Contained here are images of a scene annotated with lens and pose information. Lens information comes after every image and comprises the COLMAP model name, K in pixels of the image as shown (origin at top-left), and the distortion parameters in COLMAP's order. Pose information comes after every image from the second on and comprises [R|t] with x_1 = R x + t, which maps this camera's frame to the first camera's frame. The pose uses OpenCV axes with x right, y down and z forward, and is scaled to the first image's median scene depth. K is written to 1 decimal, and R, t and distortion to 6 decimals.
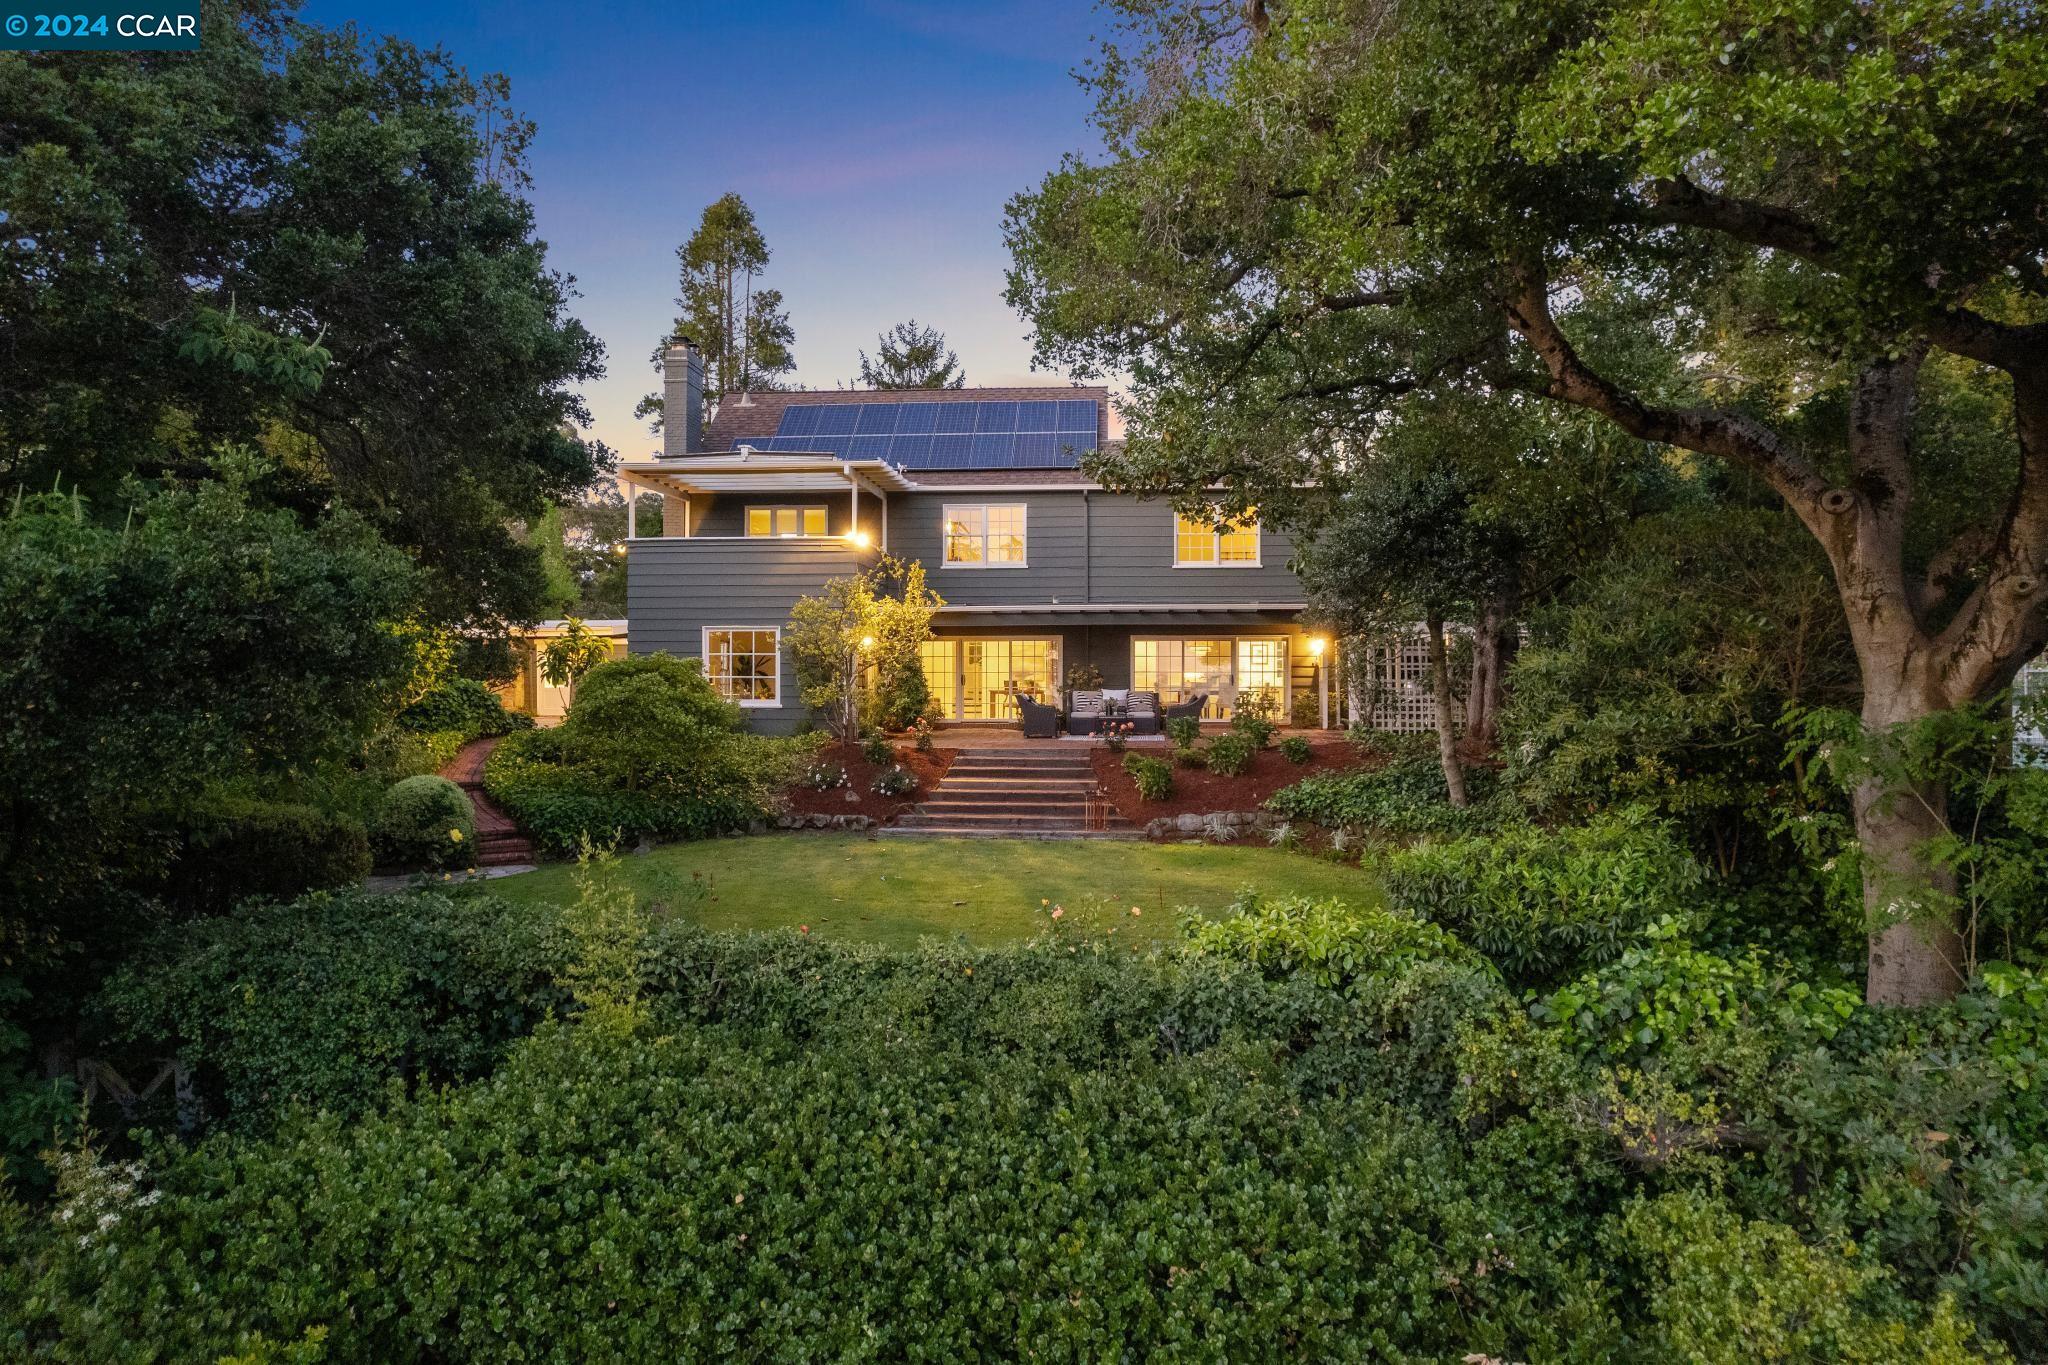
lens RADIAL K [[1213.3, 0, 1024.0], [0, 1213.3, 682.5], [0, 0, 1]] dist [-0.069445, -0.000036]
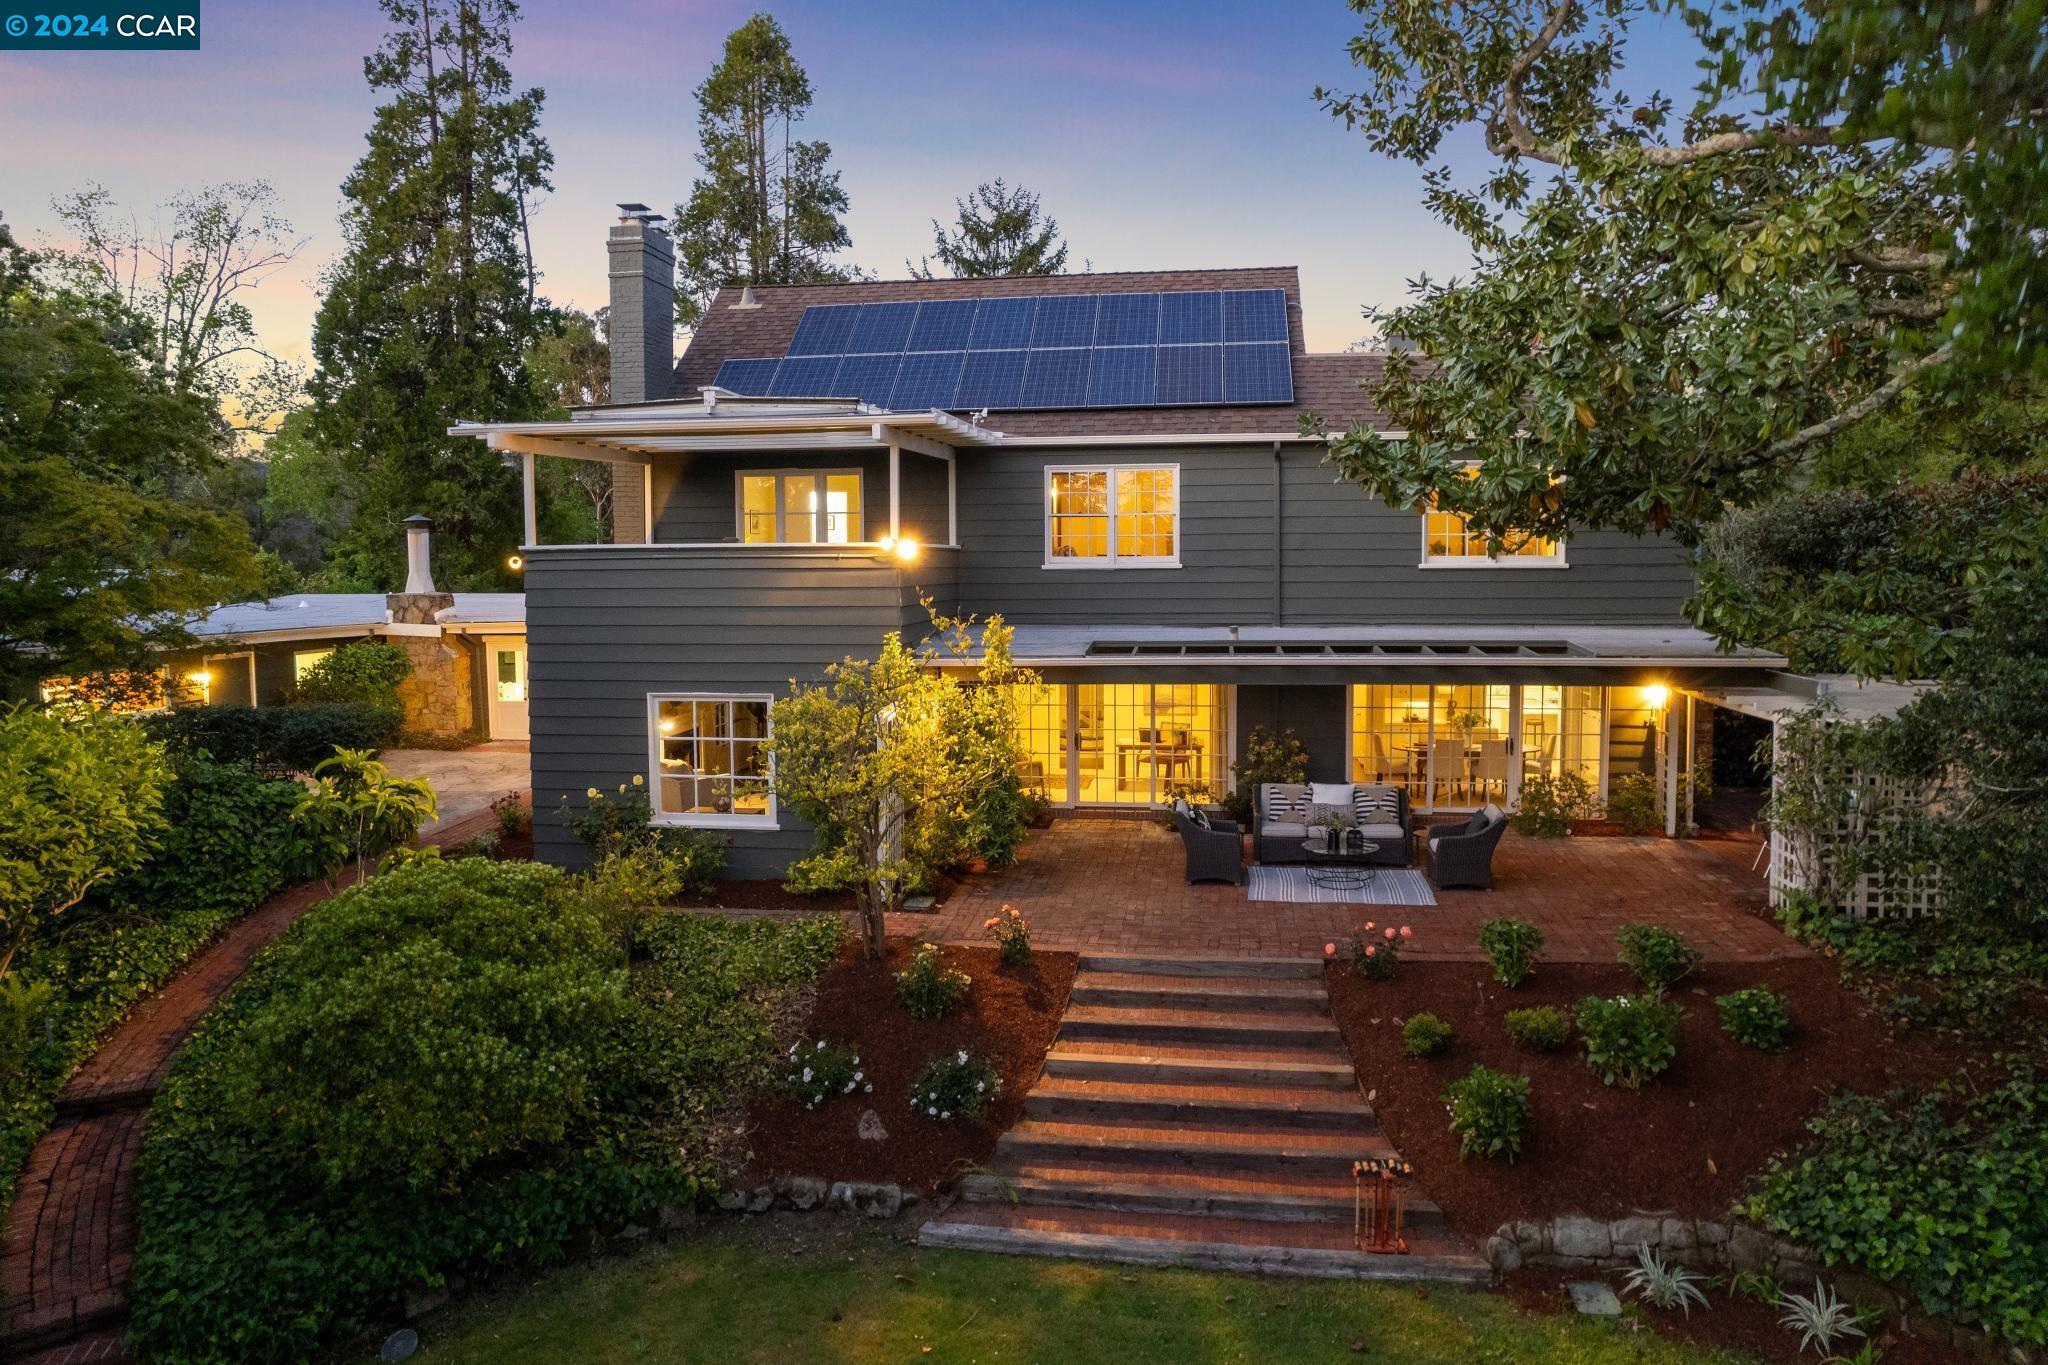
lens RADIAL K [[1299.7, 0, 1024.0], [0, 1299.7, 682.5], [0, 0, 1]] dist [-0.038392, 0.002549]
pose [[0.996911, 0.000664, -0.078535, -0.020221], [0.005401, 0.997018, 0.076984, -0.071968], [0.078352, -0.077171, 0.993934, 0.266320]]
